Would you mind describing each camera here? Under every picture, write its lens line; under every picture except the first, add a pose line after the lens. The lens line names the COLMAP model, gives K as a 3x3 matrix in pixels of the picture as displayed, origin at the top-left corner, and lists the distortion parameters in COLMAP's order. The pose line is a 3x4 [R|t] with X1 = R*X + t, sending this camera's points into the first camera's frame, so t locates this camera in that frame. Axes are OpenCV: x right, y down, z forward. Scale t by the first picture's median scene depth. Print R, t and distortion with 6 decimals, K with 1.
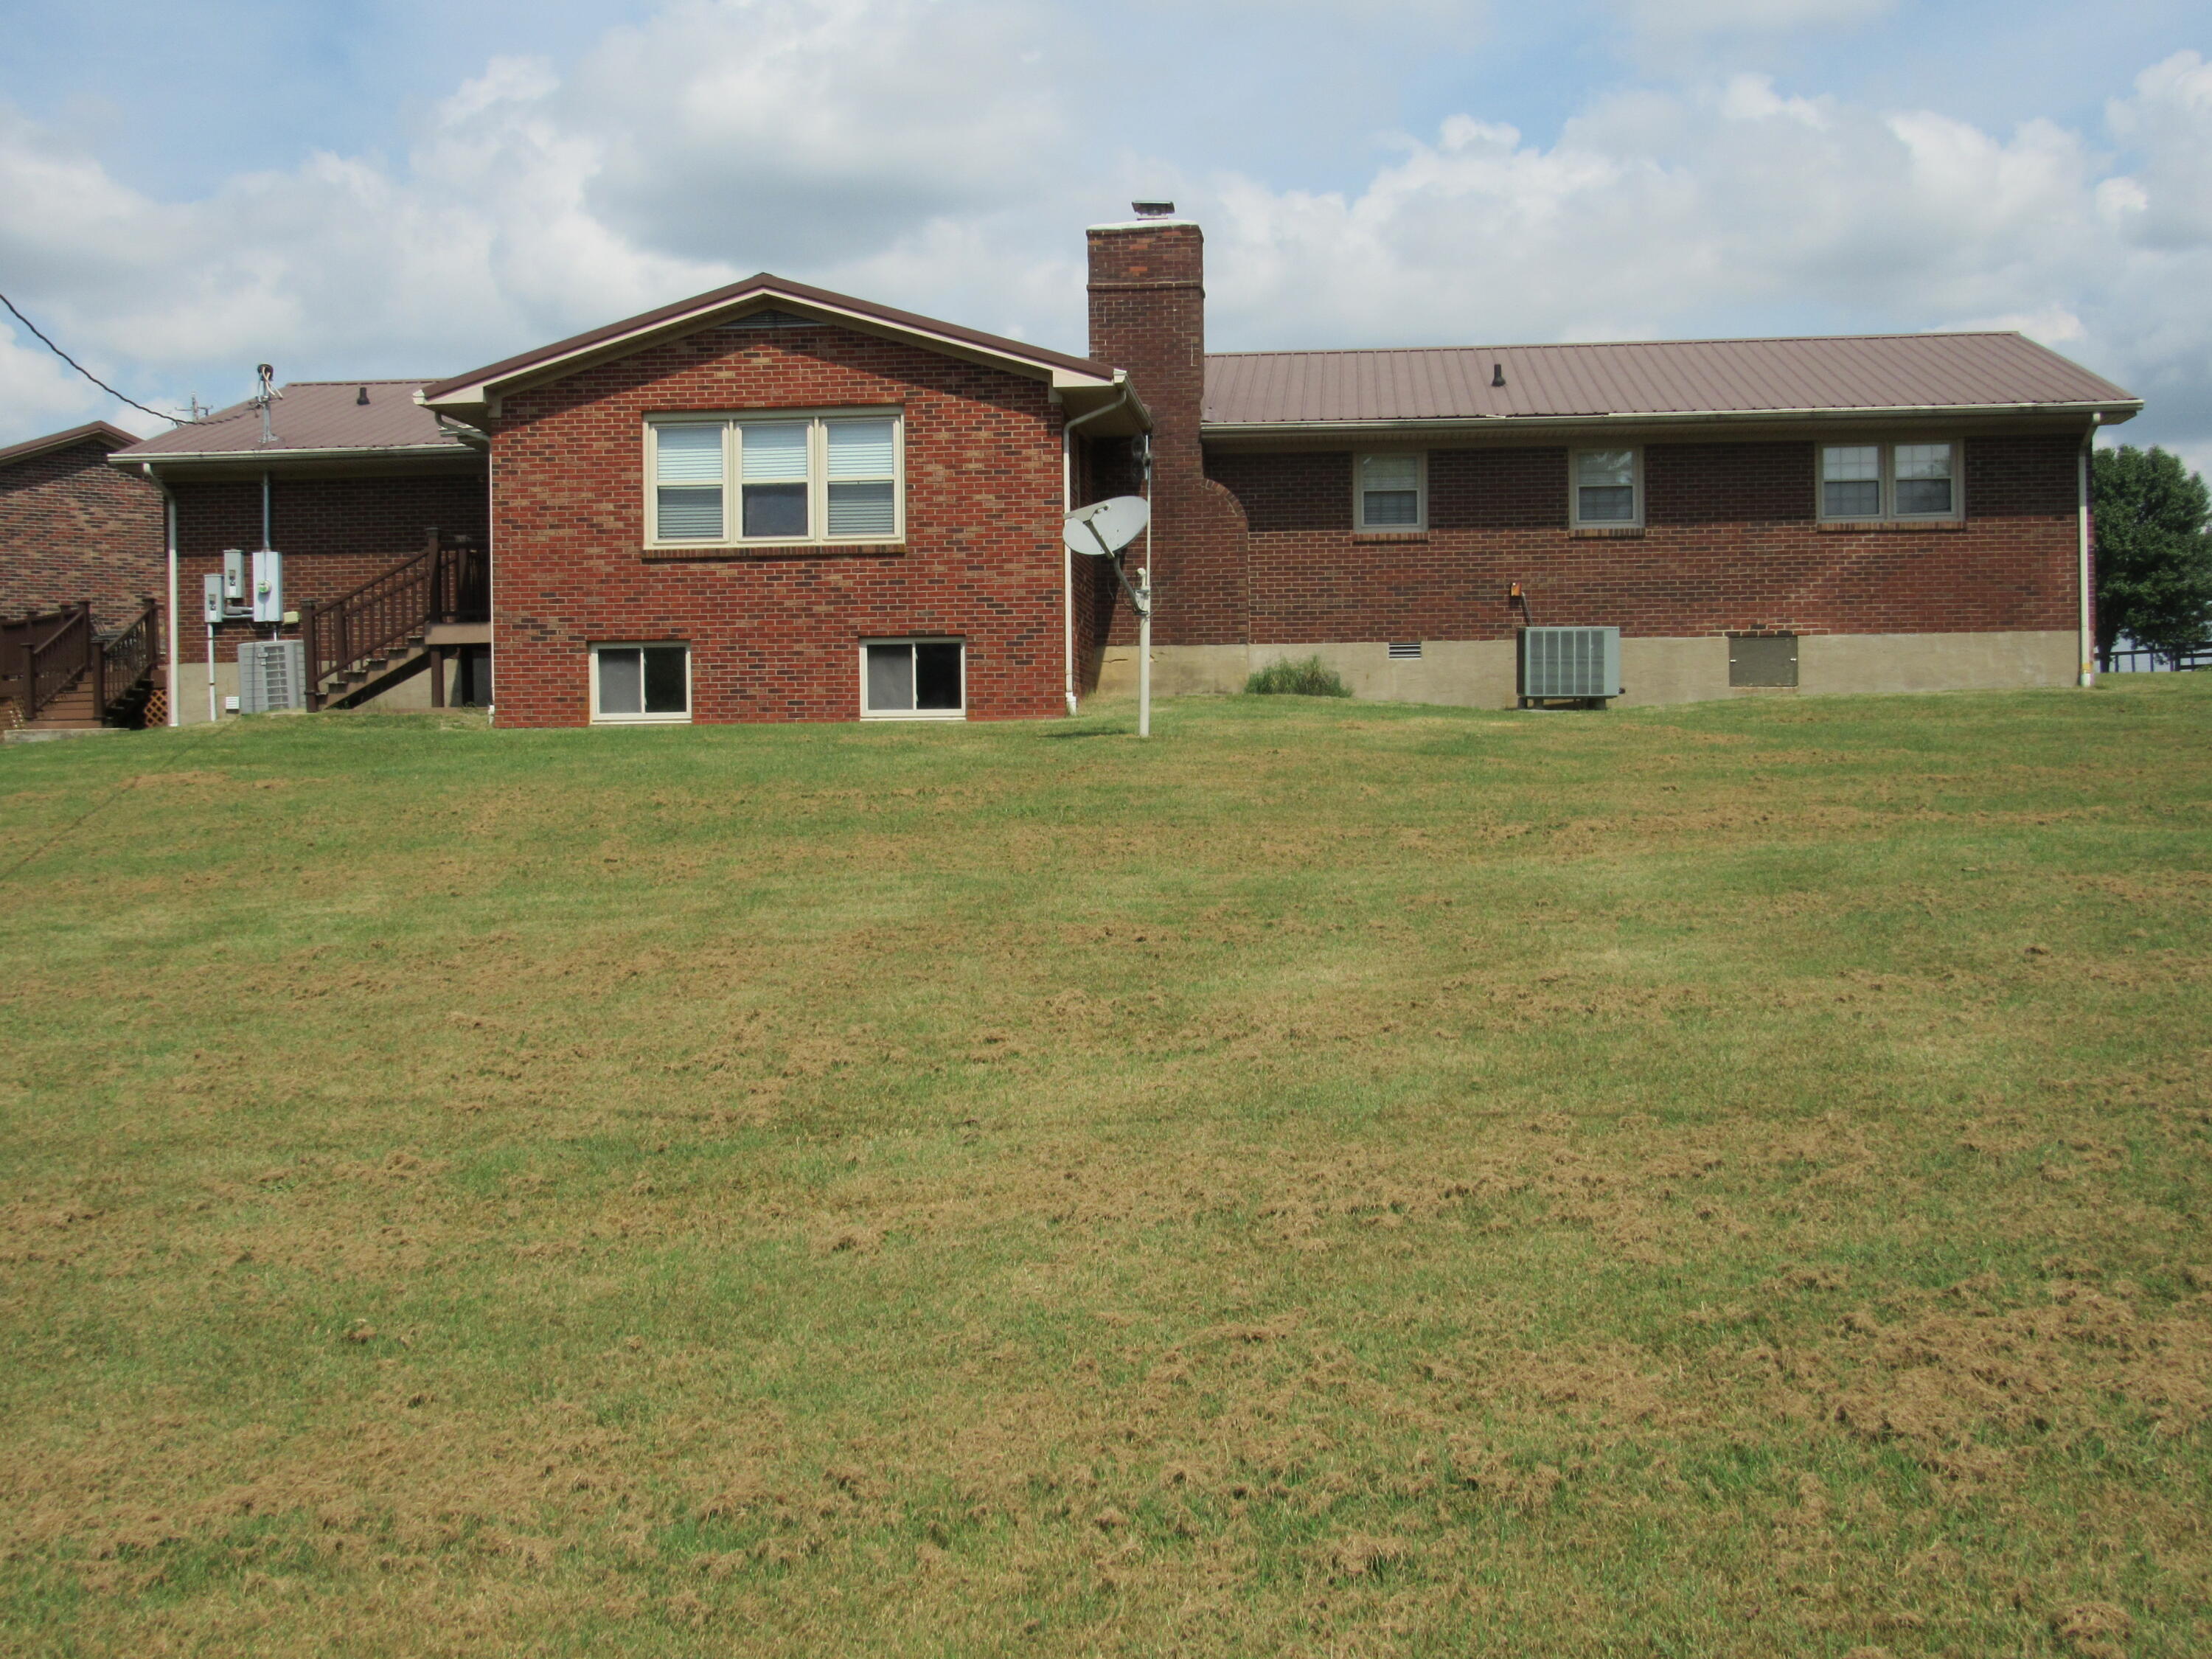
lens RADIAL K [[2467.9, 0, 1104.6], [0, 2467.9, 818.3], [0, 0, 1]] dist [-0.023375, 0.000000]
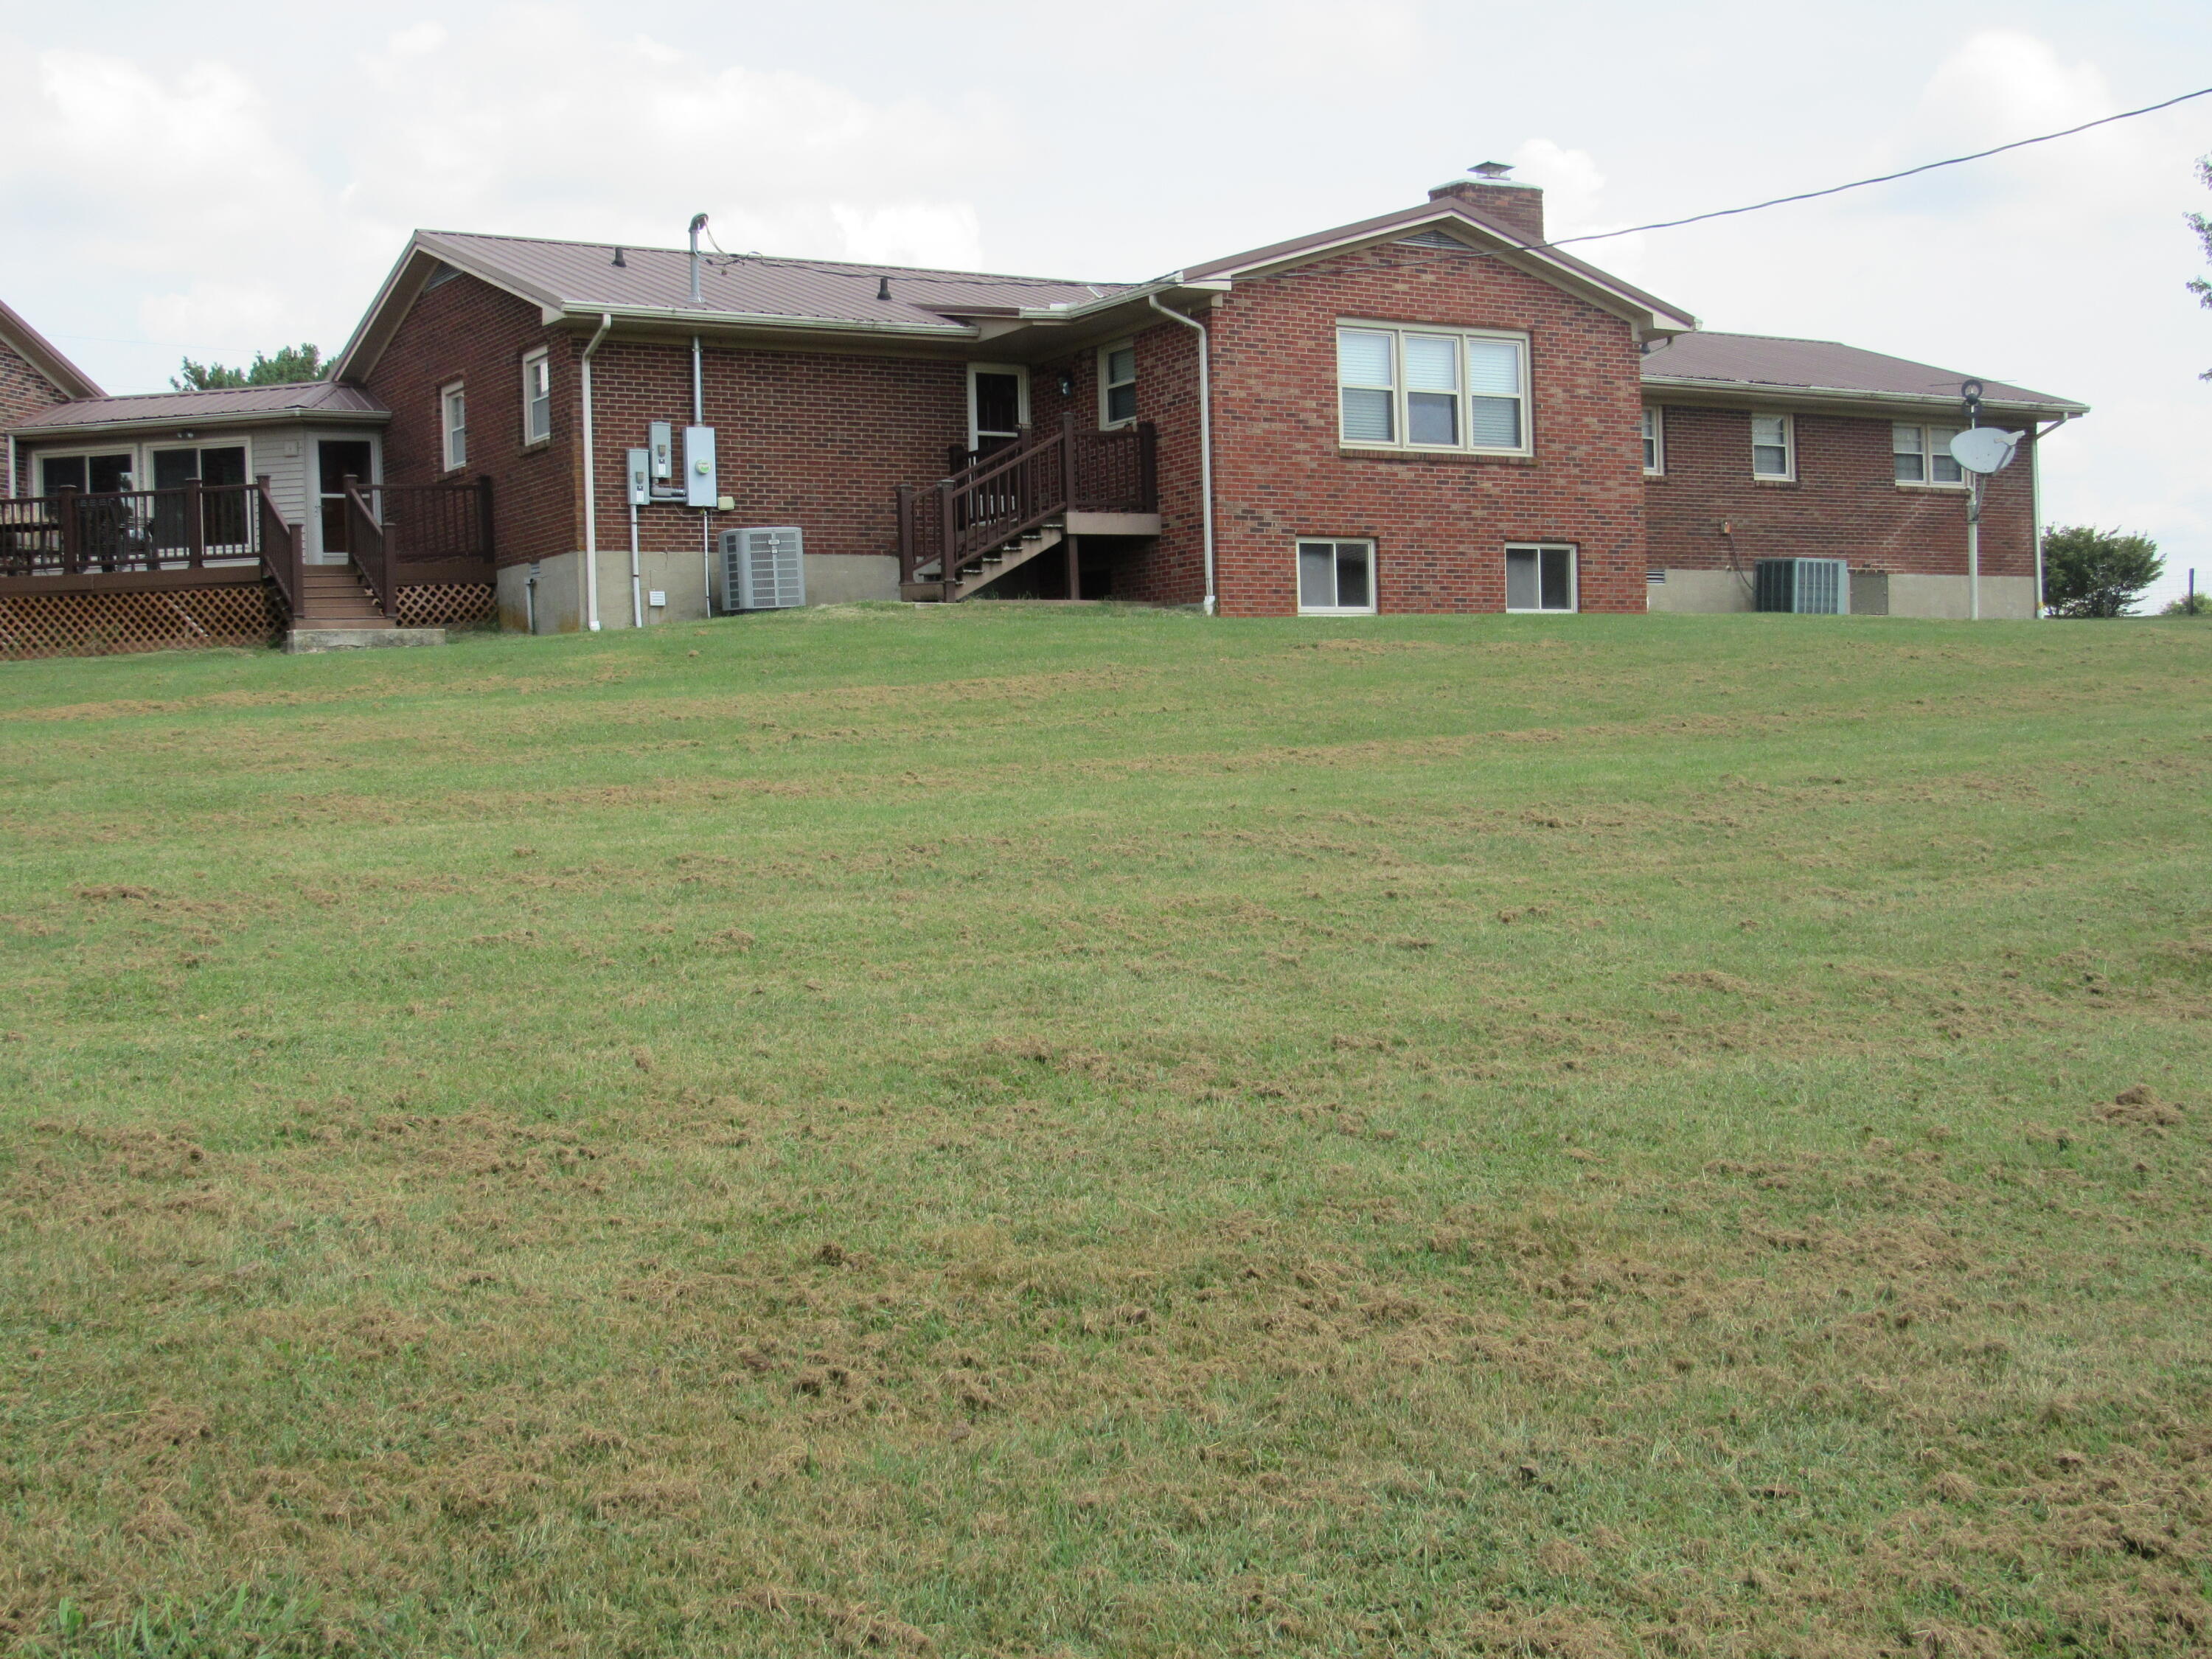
lens RADIAL K [[2921.3, 0, 1101.8], [0, 2921.3, 831.0], [0, 0, 1]] dist [-0.056466, 0.000000]
pose [[0.768266, -0.023546, 0.639697, -1.043423], [0.034831, 0.999380, -0.005047, 0.053452], [-0.639182, 0.026158, 0.768610, 0.130250]]
